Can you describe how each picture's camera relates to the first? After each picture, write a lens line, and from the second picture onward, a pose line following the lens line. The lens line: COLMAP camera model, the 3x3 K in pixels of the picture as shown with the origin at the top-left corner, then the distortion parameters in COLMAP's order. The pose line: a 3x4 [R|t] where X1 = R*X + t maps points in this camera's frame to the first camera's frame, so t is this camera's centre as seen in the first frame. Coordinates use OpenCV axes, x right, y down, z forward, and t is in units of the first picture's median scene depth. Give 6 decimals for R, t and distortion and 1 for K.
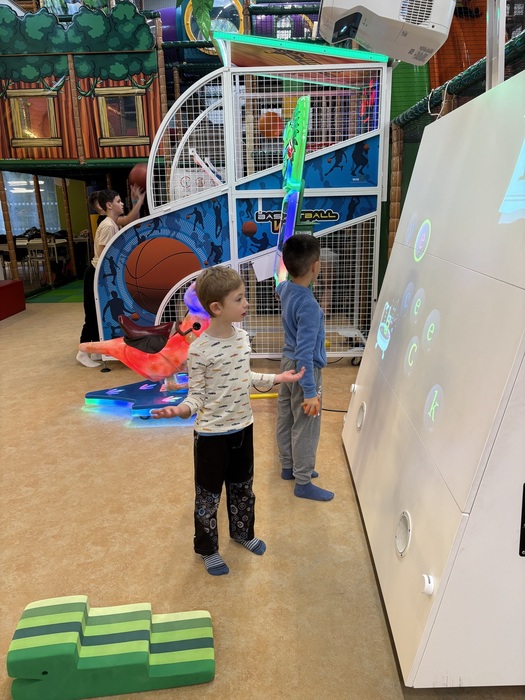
lens RADIAL K [[530.4, 0, 262.5], [0, 530.4, 350.0], [0, 0, 1]] dist [0.063899, -0.064336]
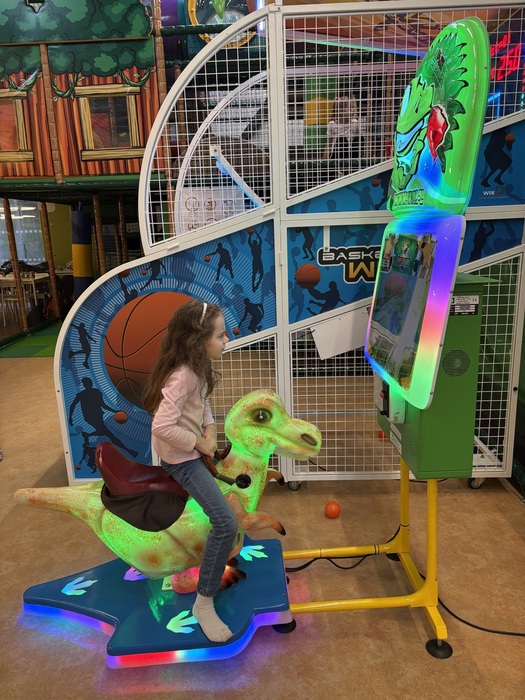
lens RADIAL K [[530.4, 0, 262.5], [0, 530.4, 350.0], [0, 0, 1]] dist [0.063899, -0.064336]
pose [[0.999909, -0.013146, 0.002876, -0.079655], [0.013249, 0.999136, -0.039391, -0.120294], [-0.002356, 0.039426, 0.999220, 0.397048]]
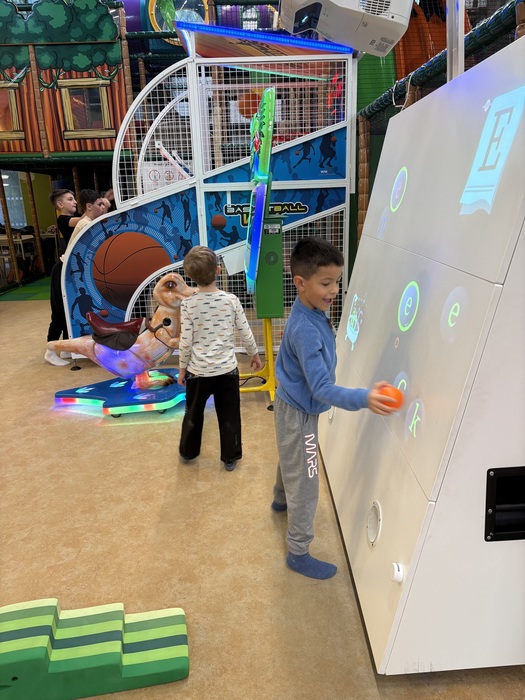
lens RADIAL K [[530.4, 0, 262.5], [0, 530.4, 350.0], [0, 0, 1]] dist [0.063899, -0.064336]
pose [[0.998675, -0.023471, 0.045794, 0.005791], [0.022906, 0.999656, 0.012804, -0.000619], [-0.046079, -0.011738, 0.998869, 0.001971]]
